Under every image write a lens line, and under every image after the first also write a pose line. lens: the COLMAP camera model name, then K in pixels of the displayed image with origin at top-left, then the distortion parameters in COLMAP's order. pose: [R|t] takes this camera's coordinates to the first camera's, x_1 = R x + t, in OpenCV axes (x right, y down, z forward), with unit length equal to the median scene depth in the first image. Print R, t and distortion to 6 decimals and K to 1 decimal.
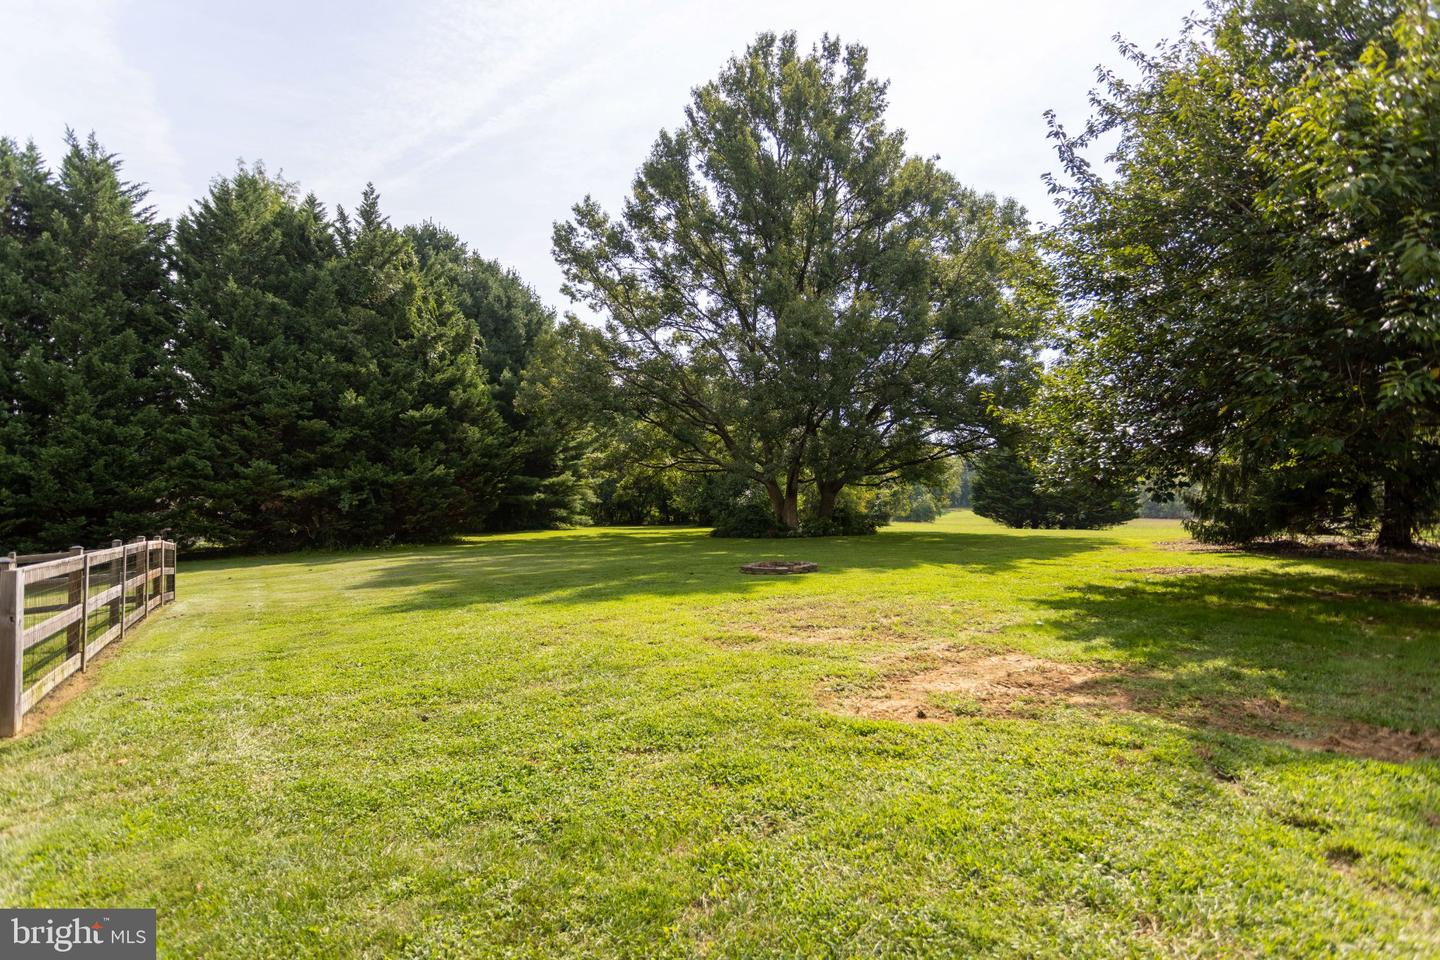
lens RADIAL K [[684.1, 0, 713.5], [0, 684.1, 461.5], [0, 0, 1]] dist [-0.000967, 0.000545]
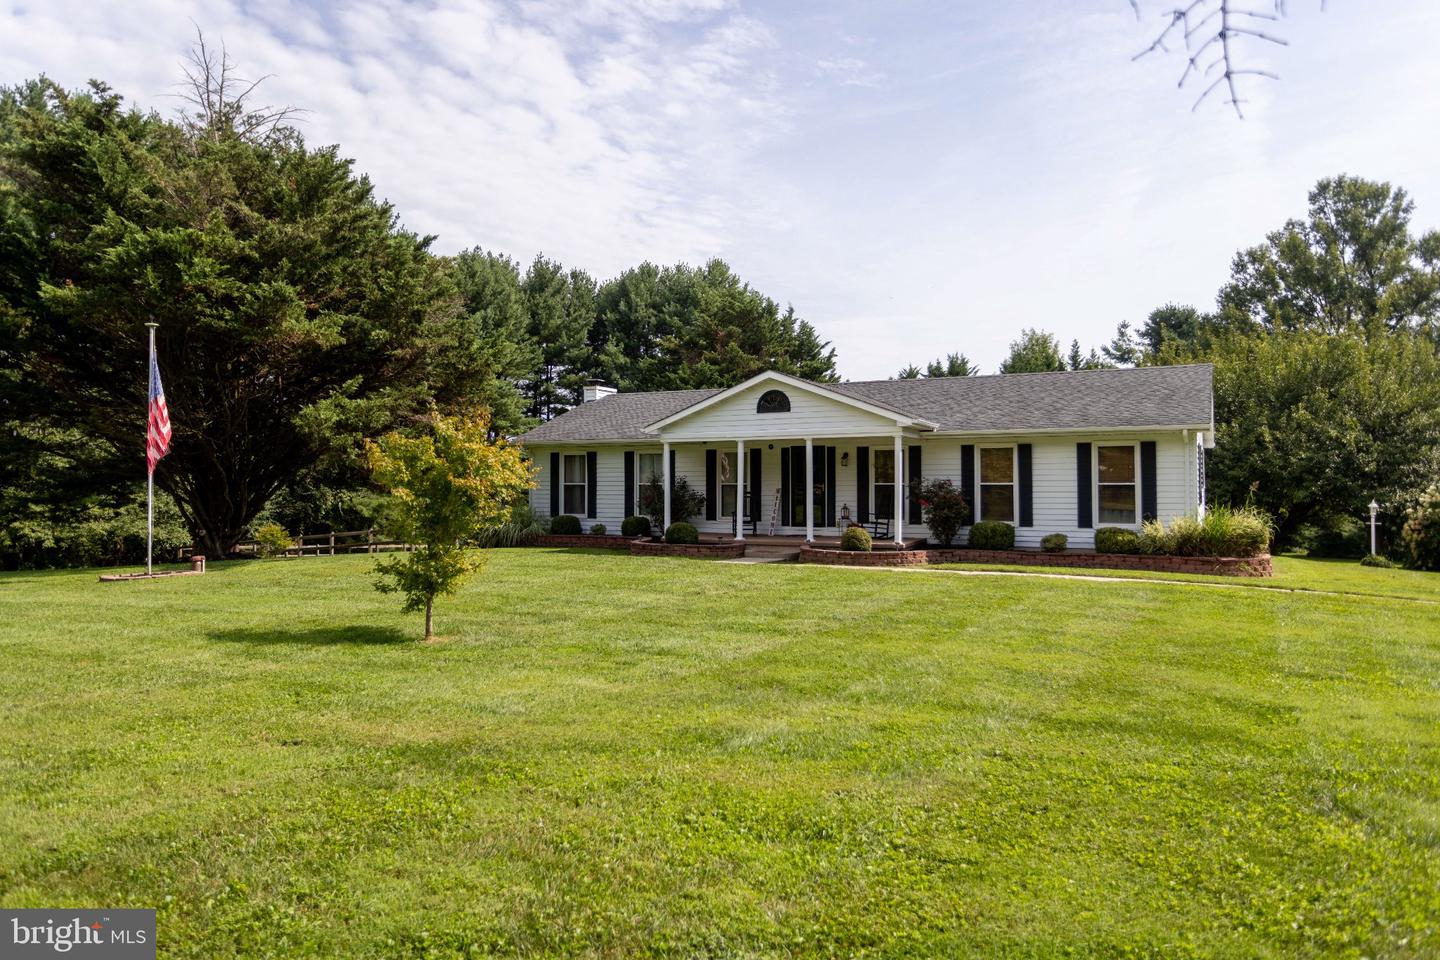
lens RADIAL K [[972.3, 0, 718.7], [0, 972.3, 474.2], [0, 0, 1]] dist [-0.006964, 0.003569]
pose [[0.495451, -0.007372, -0.868604, 1.464917], [0.012855, 0.999917, -0.001155, -0.086869], [0.868541, -0.010593, 0.495505, -1.259214]]
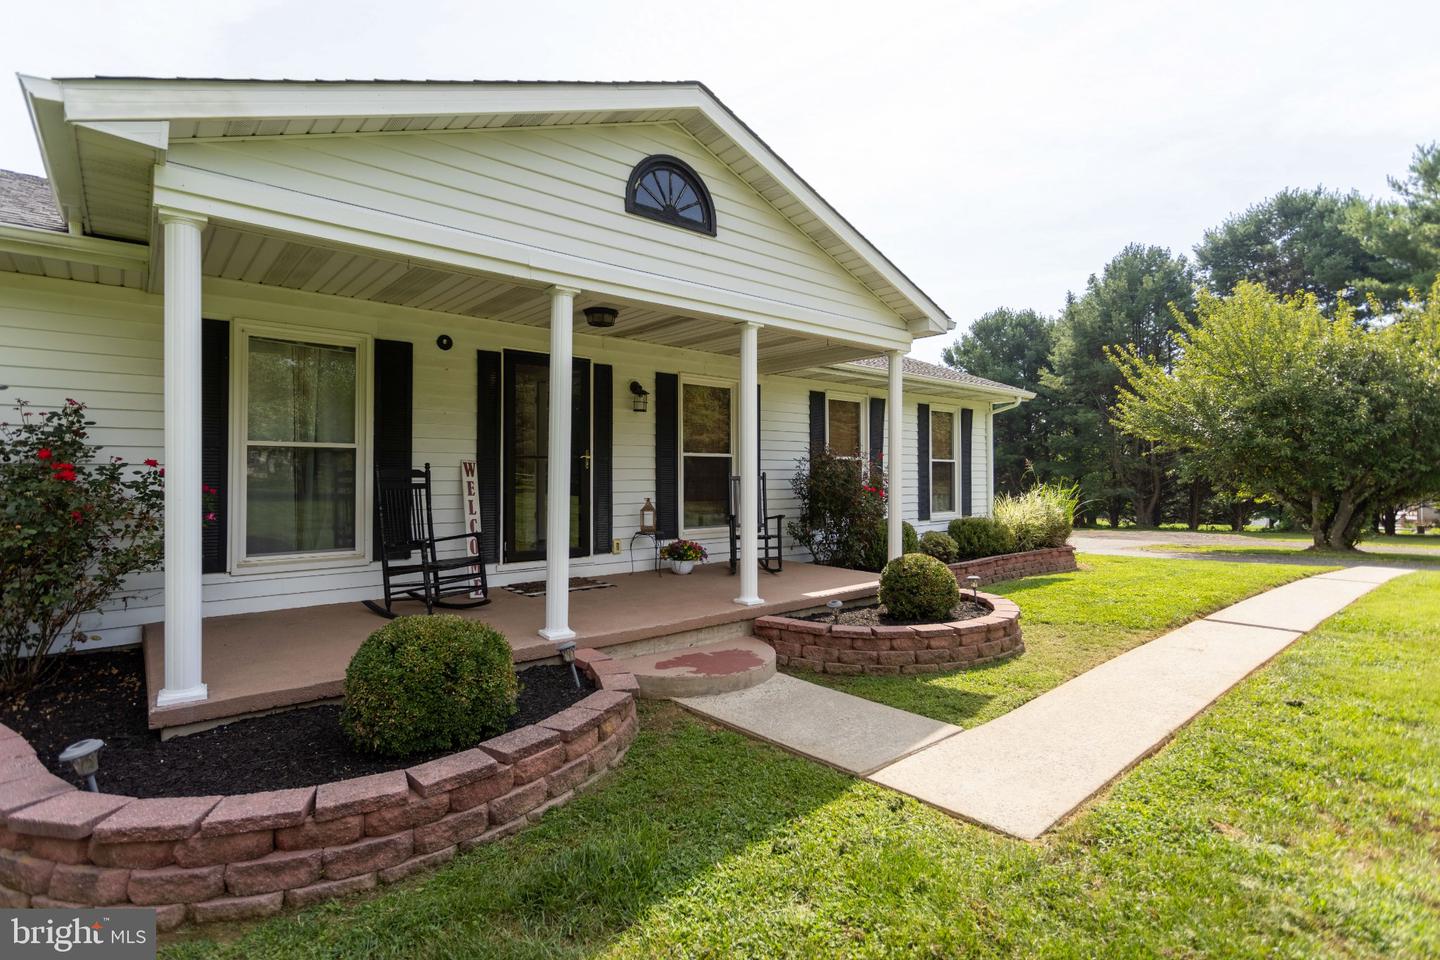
lens RADIAL K [[684.1, 0, 715.9], [0, 684.1, 472.6], [0, 0, 1]] dist [-0.000967, 0.000545]
pose [[0.992579, 0.000980, 0.121598, 0.692560], [-0.002669, 0.999902, 0.013735, -0.072577], [-0.121573, -0.013958, 0.992484, -0.972742]]
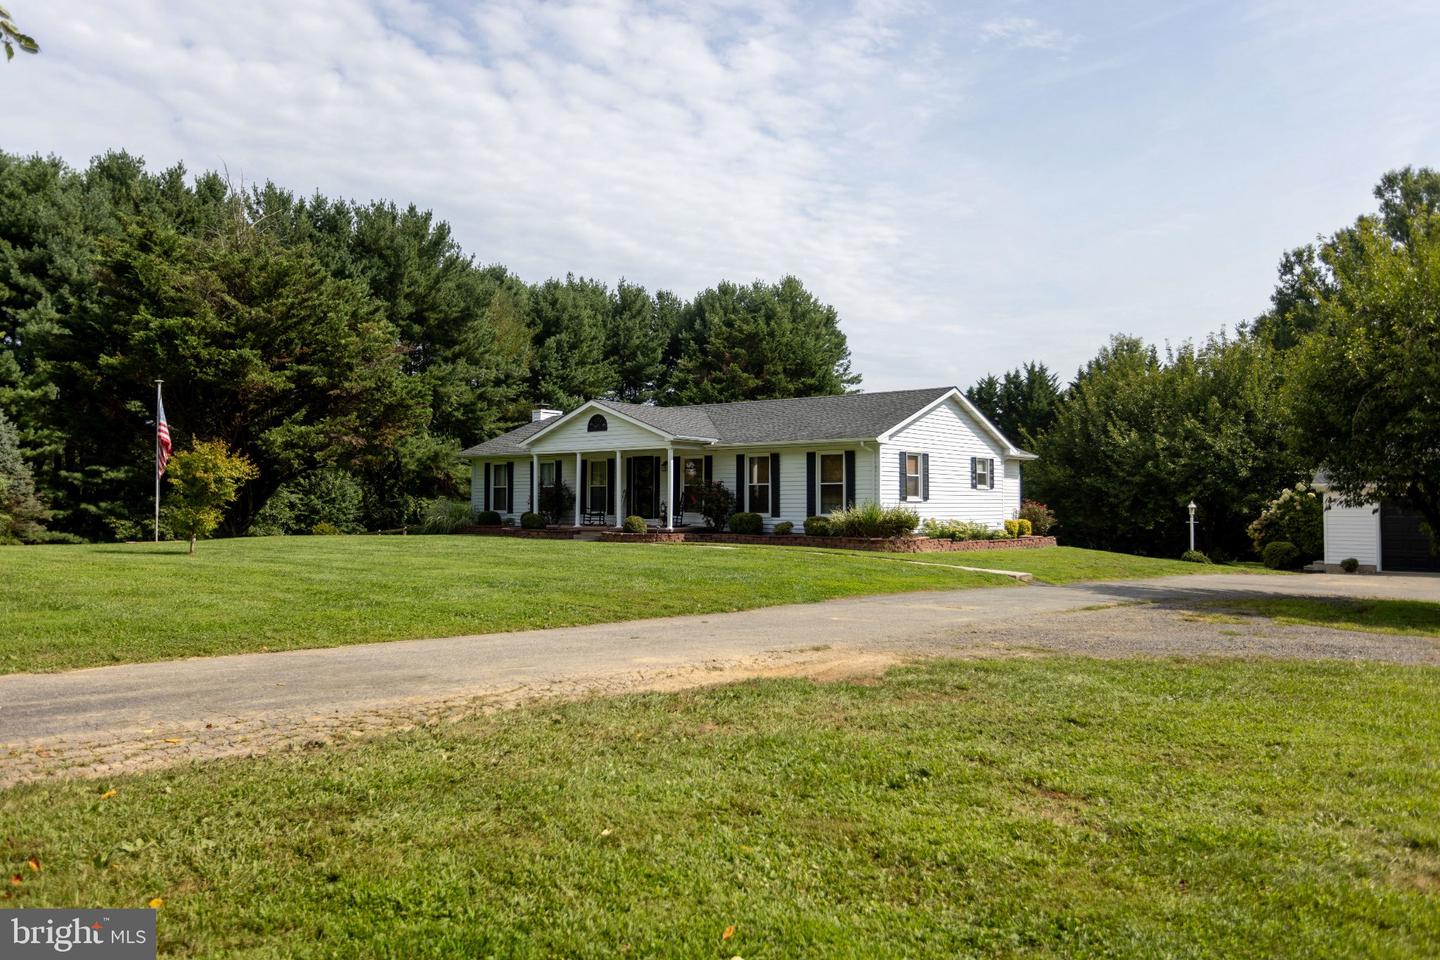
lens RADIAL K [[1057.4, 0, 719.4], [0, 1057.4, 478.2], [0, 0, 1]] dist [0.006995, 0.002851]
pose [[0.313632, -0.017323, -0.949387, 2.001856], [0.013131, 0.999817, -0.013905, -0.065951], [0.949454, -0.008106, 0.313802, -1.034872]]
